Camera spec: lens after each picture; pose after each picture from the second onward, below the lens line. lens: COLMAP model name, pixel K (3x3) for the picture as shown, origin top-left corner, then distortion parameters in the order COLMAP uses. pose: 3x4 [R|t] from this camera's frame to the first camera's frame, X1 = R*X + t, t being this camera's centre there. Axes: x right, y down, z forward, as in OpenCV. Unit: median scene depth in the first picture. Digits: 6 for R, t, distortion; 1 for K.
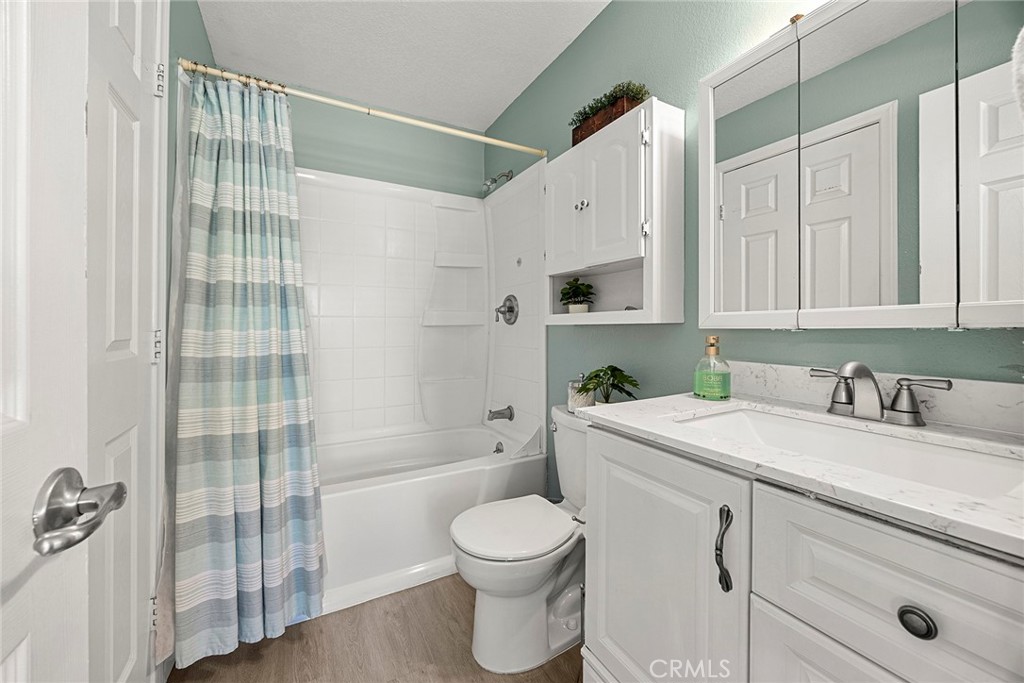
lens RADIAL K [[398.0, 0, 511.8], [0, 398.0, 330.3], [0, 0, 1]] dist [0.000604, -0.000093]
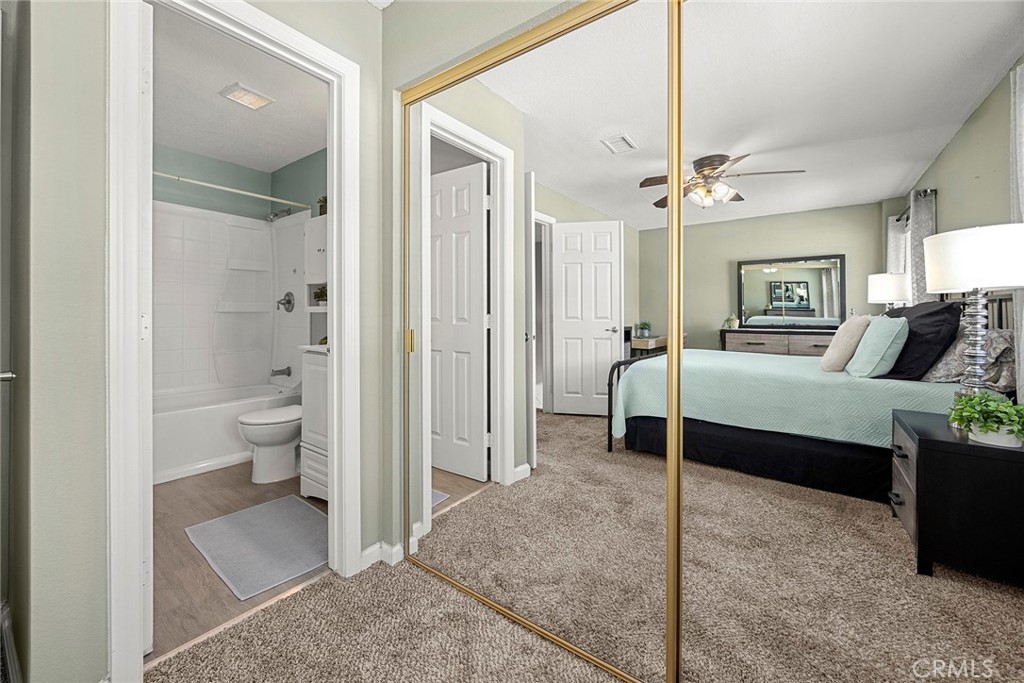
lens RADIAL K [[398.0, 0, 511.8], [0, 398.0, 330.3], [0, 0, 1]] dist [0.000604, -0.000093]
pose [[0.908040, 0.003690, 0.418867, 0.130989], [-0.012639, 0.999747, 0.018592, 0.015787], [-0.418693, -0.022177, 0.907857, -0.708096]]
